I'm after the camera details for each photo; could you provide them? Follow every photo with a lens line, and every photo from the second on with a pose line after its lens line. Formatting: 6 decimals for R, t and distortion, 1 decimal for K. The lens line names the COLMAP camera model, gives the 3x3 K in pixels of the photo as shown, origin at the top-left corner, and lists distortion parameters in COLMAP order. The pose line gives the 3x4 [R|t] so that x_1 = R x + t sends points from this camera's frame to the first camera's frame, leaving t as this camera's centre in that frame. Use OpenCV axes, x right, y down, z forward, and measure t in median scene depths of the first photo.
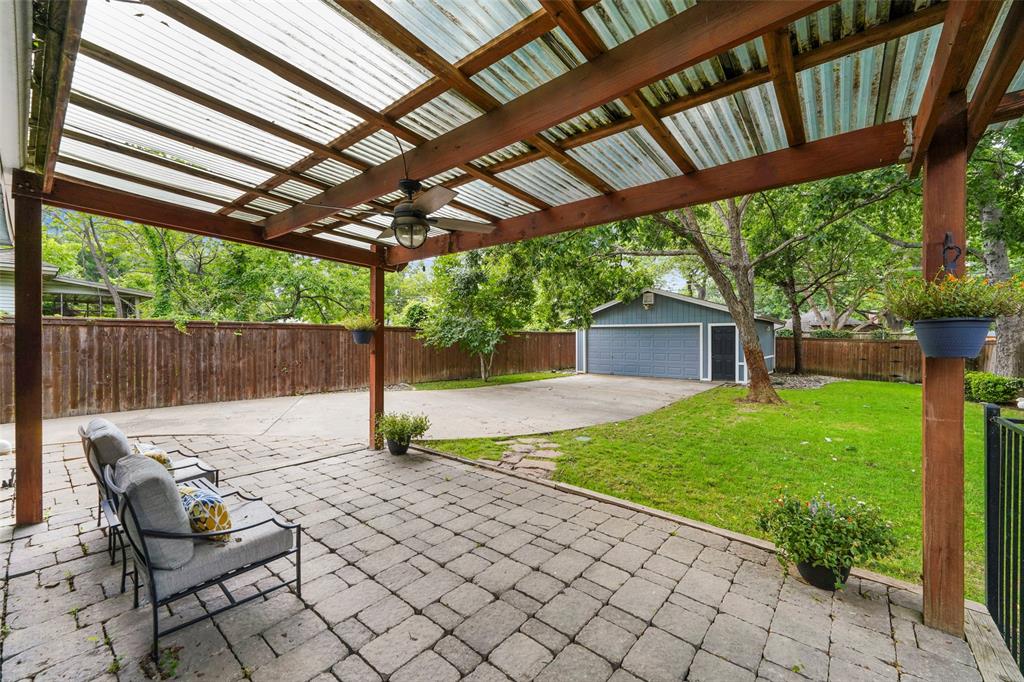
lens RADIAL K [[408.2, 0, 509.3], [0, 408.2, 339.2], [0, 0, 1]] dist [0.010398, -0.000259]
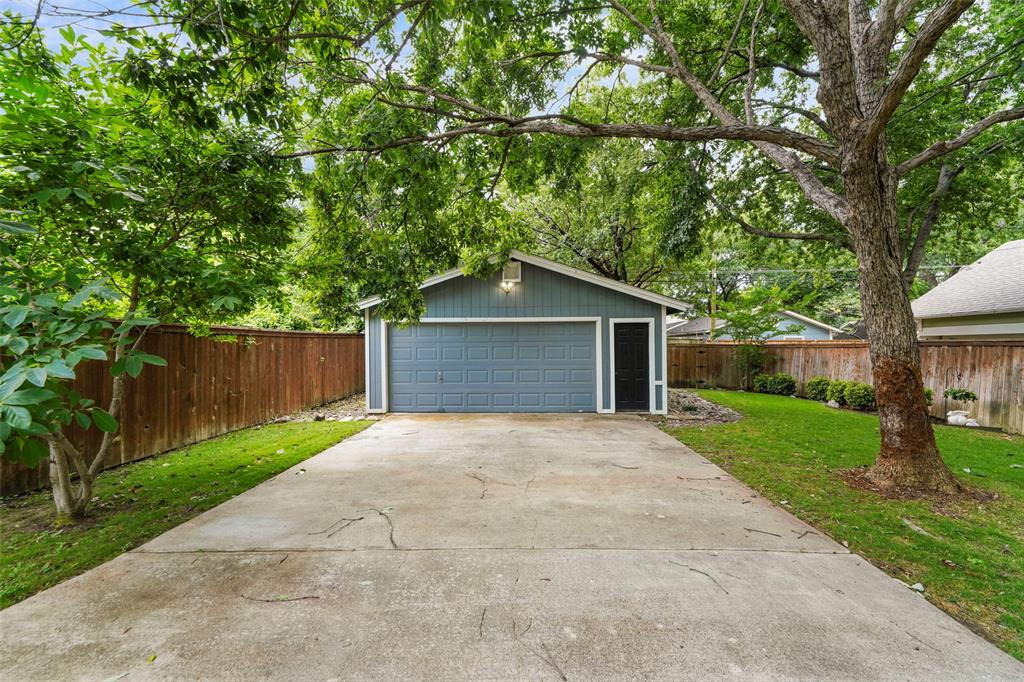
lens RADIAL K [[408.2, 0, 508.0], [0, 408.2, 338.2], [0, 0, 1]] dist [0.010398, -0.000259]
pose [[0.798979, 0.004260, 0.601344, 0.001474], [0.006911, 0.999844, -0.016265, -0.000215], [-0.601320, 0.017152, 0.798824, 0.565730]]
